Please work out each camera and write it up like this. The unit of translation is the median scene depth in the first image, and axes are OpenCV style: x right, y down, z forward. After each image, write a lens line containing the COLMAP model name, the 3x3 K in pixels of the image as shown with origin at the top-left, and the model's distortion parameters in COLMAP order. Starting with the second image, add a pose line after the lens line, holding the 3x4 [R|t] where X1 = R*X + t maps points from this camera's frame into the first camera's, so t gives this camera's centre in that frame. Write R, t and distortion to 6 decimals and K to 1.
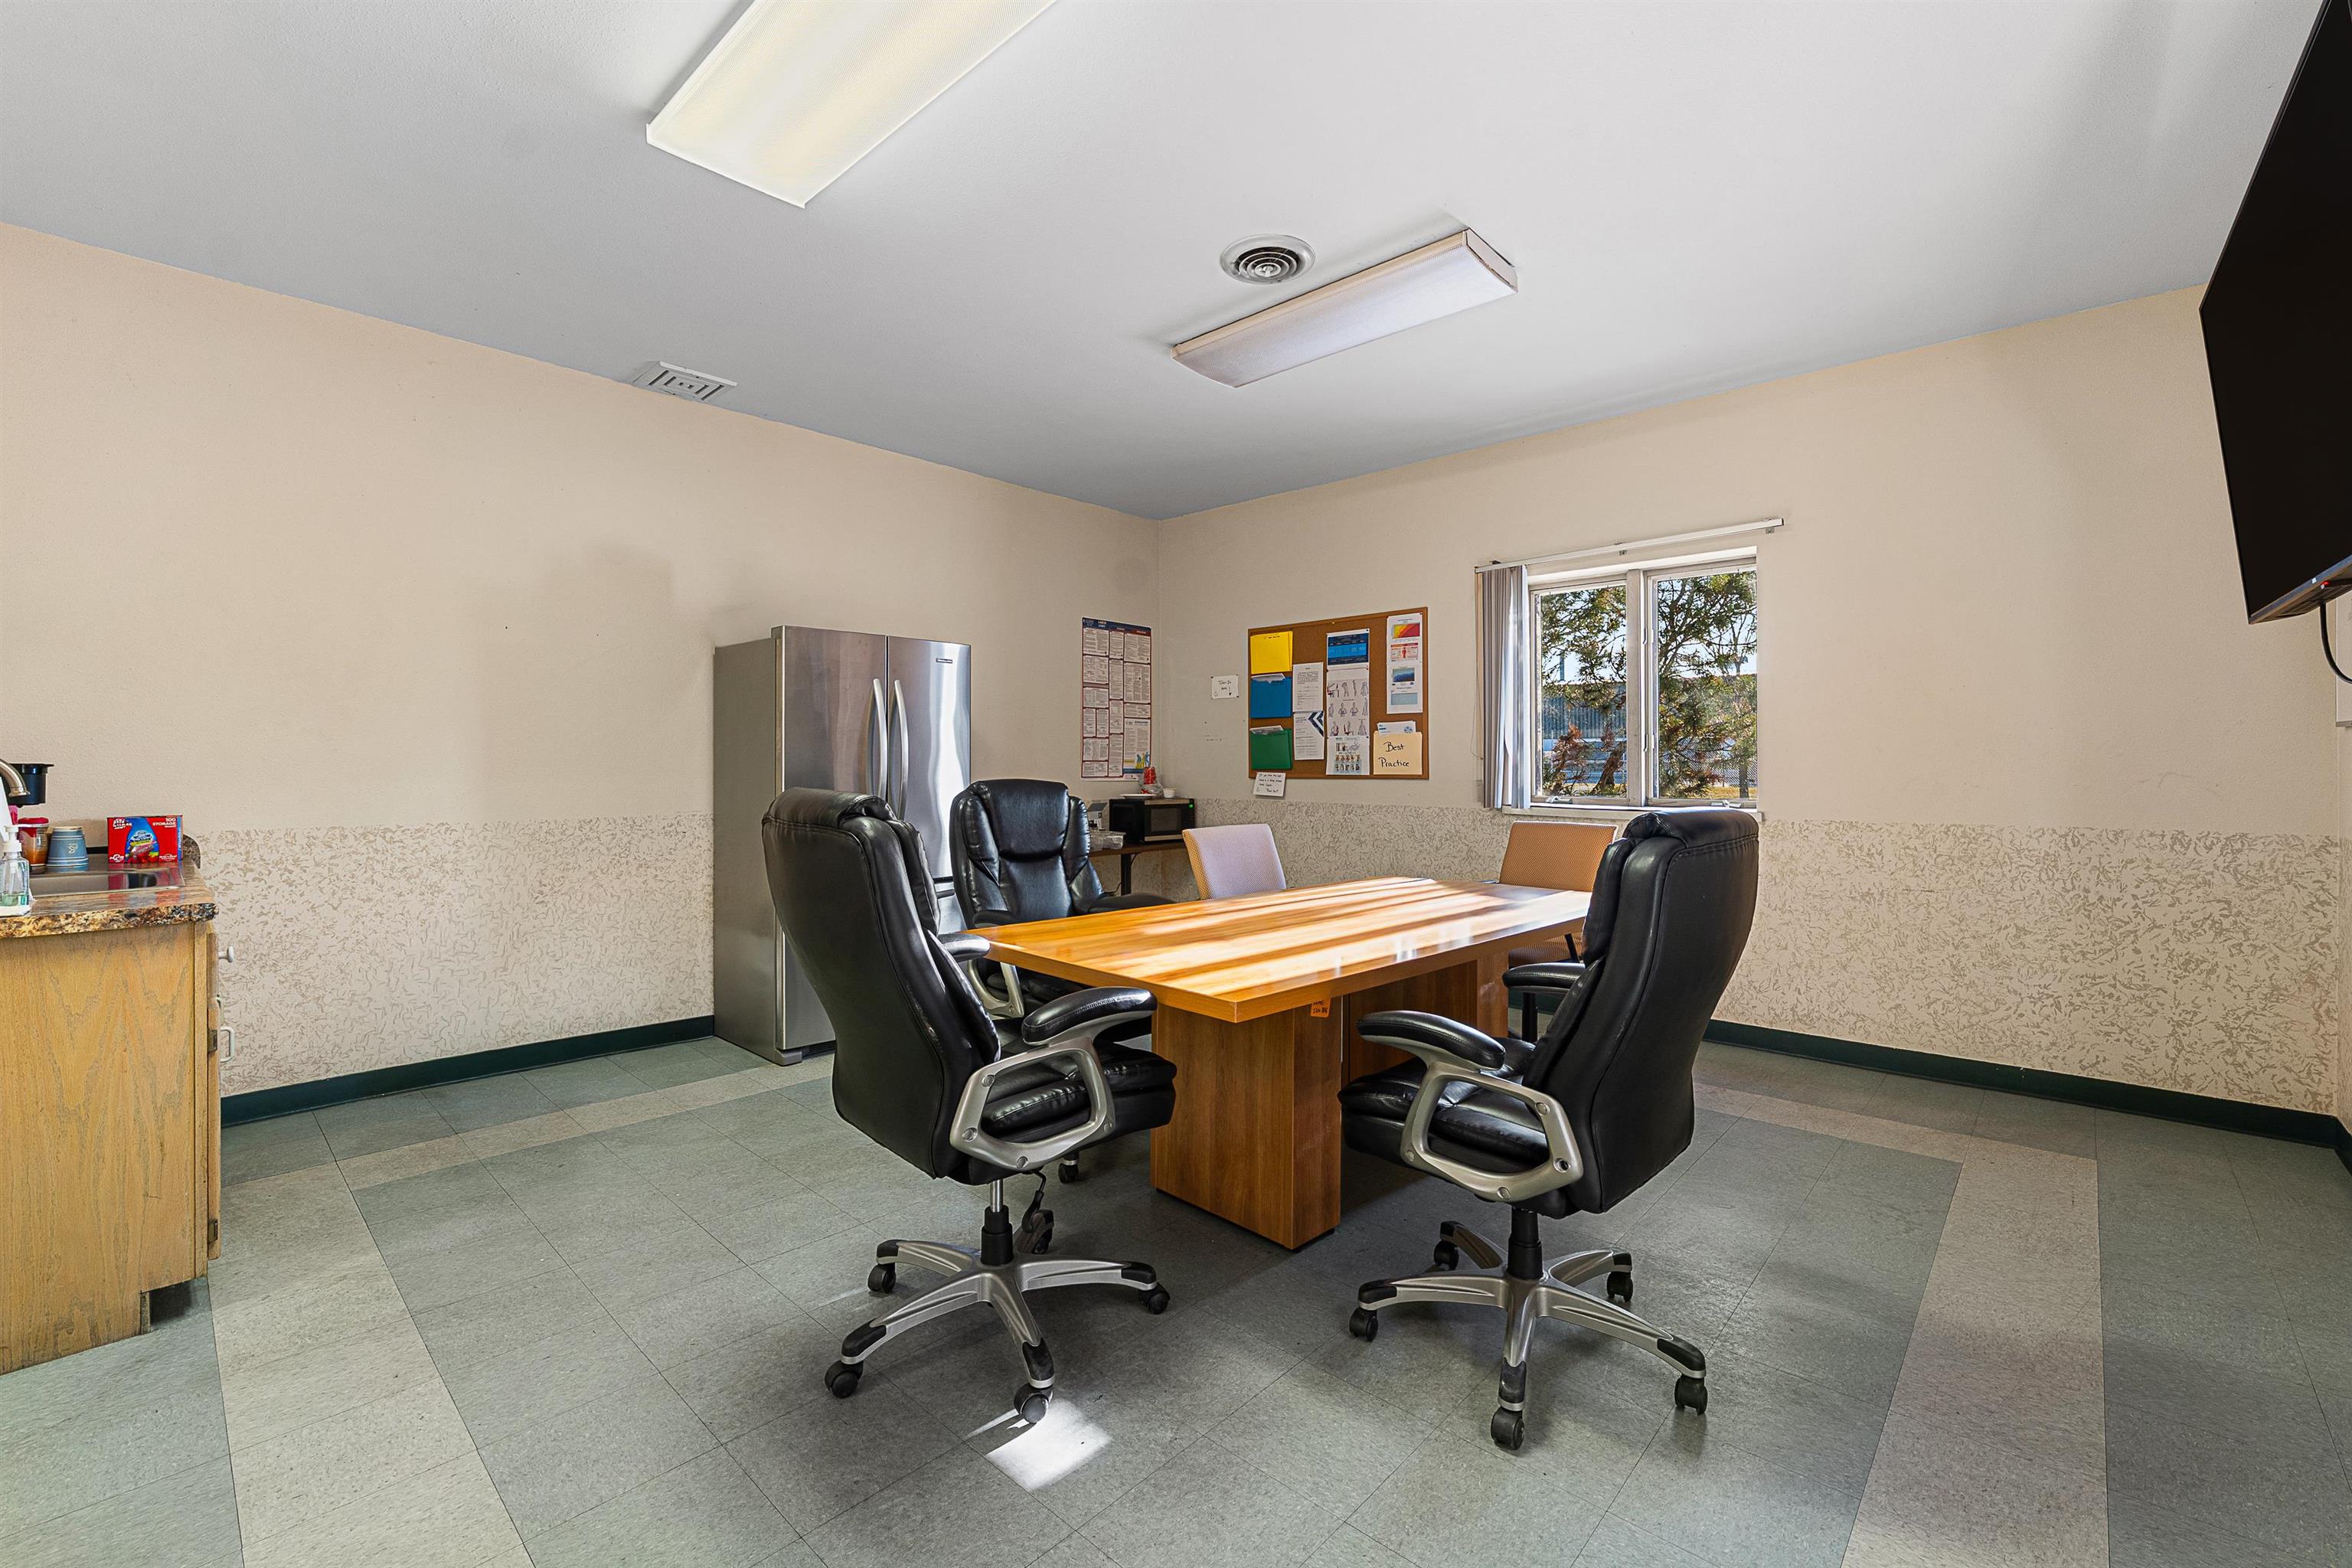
lens RADIAL K [[979.2, 0, 1185.6], [0, 979.2, 777.5], [0, 0, 1]] dist [-0.015502, 0.000293]
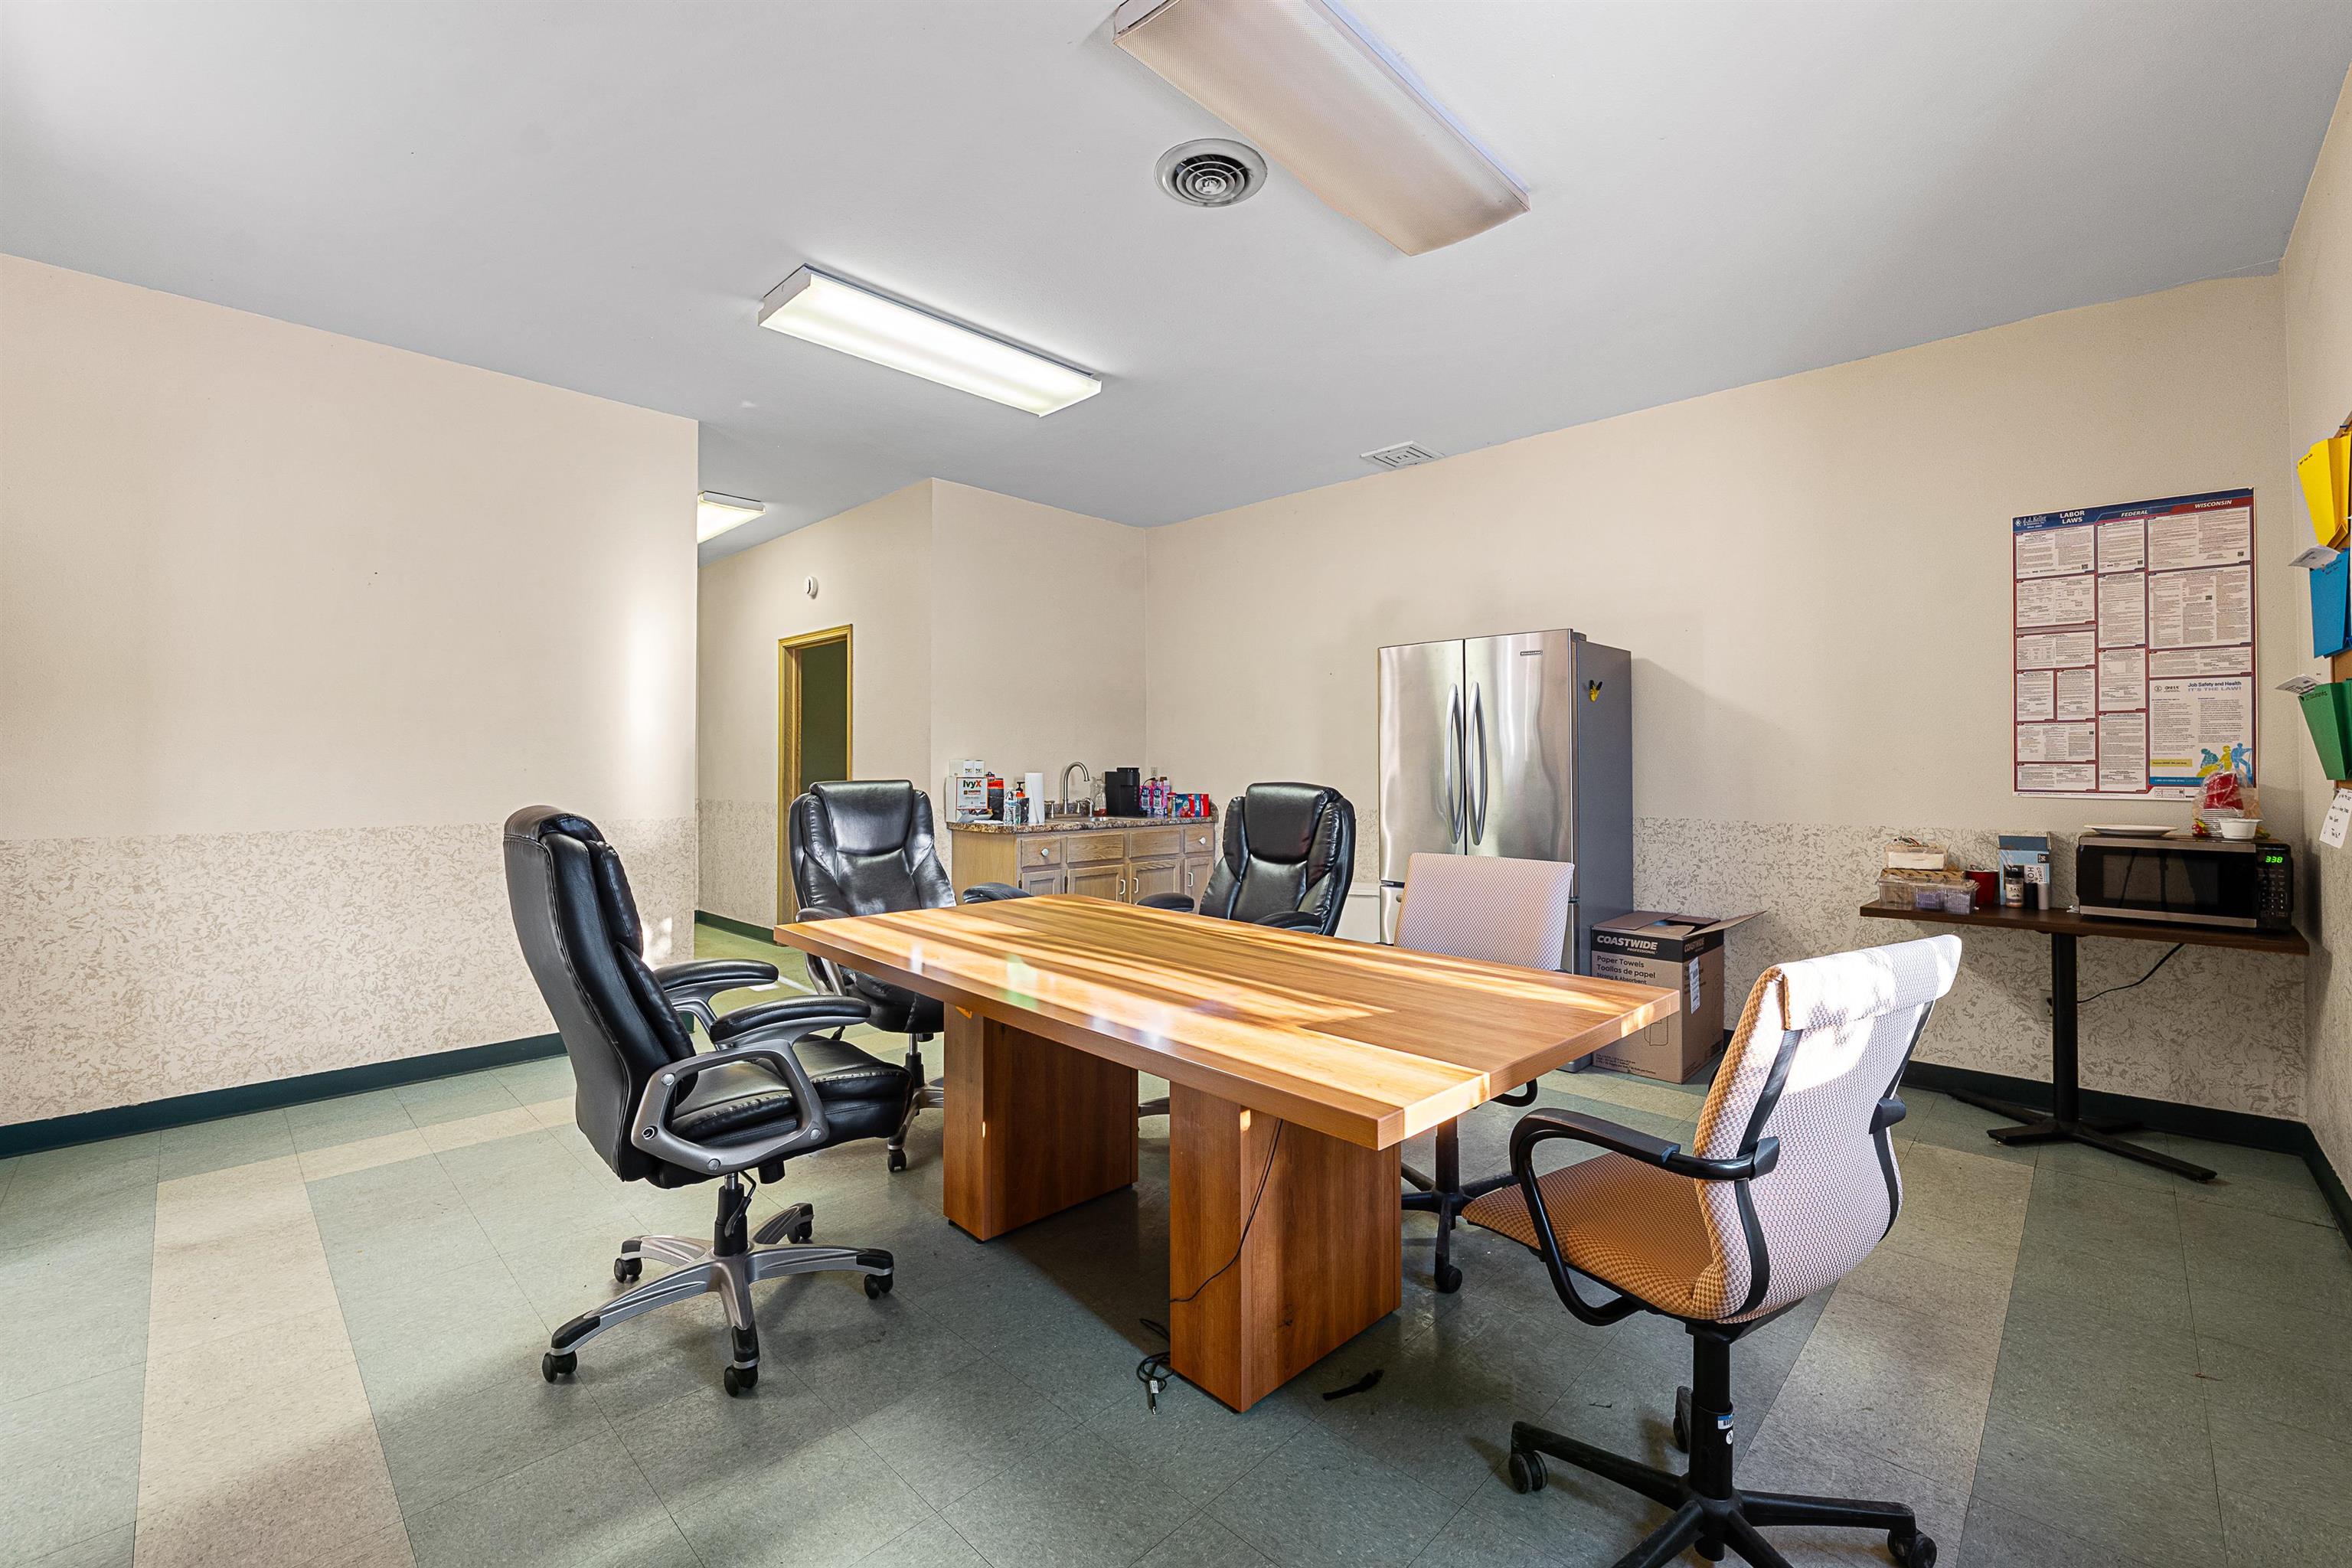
lens RADIAL K [[979.2, 0, 1195.1], [0, 979.2, 766.1], [0, 0, 1]] dist [-0.015502, 0.000293]
pose [[-0.019302, -0.005723, -0.999797, 0.474717], [-0.014795, 0.999876, -0.005437, -0.004707], [0.999704, 0.014687, -0.019384, 0.516625]]
